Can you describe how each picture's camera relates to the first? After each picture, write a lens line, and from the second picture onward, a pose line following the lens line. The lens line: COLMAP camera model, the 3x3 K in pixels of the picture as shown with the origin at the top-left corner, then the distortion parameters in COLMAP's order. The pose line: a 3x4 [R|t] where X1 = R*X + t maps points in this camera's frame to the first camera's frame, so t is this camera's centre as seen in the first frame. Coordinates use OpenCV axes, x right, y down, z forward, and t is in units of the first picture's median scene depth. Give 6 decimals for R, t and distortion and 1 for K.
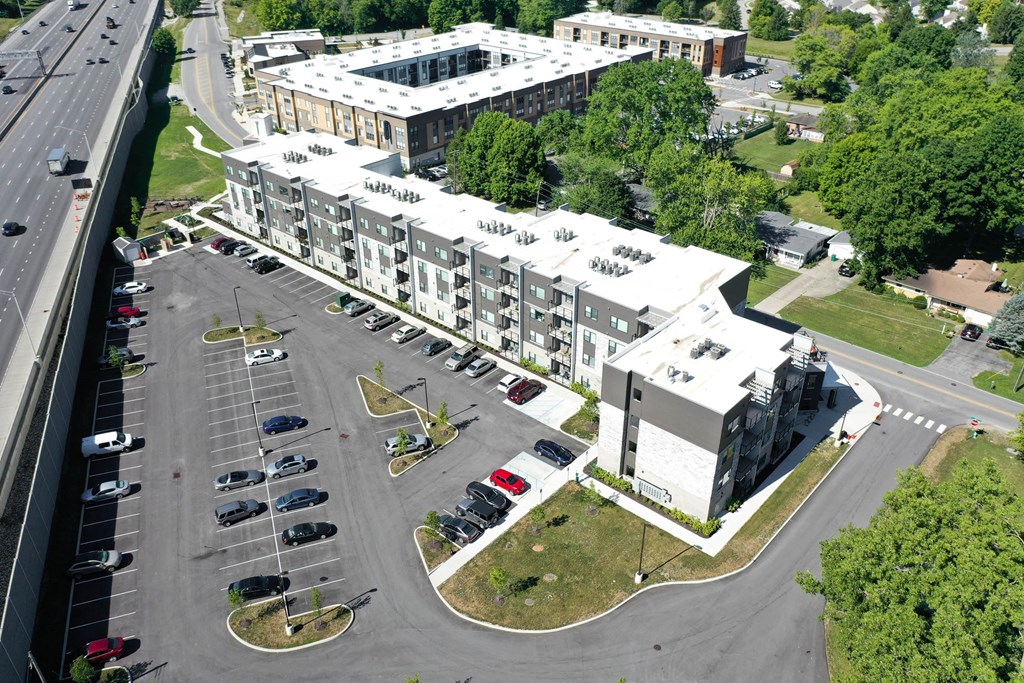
lens RADIAL K [[797.7, 0, 509.0], [0, 797.7, 342.3], [0, 0, 1]] dist [-0.014893, -0.006572]
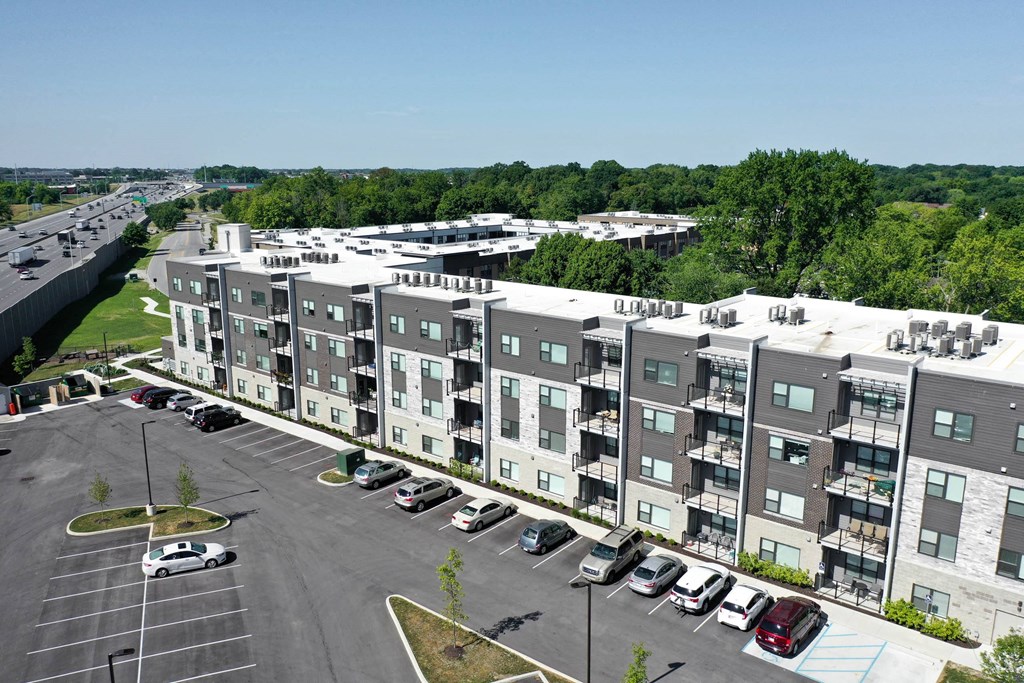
lens RADIAL K [[797.7, 0, 517.3], [0, 797.7, 344.1], [0, 0, 1]] dist [-0.014893, -0.006572]
pose [[0.999162, 0.002282, 0.040861, -0.121135], [0.010675, 0.949351, -0.314035, 0.043401], [-0.039508, 0.314208, 0.948532, 0.469471]]
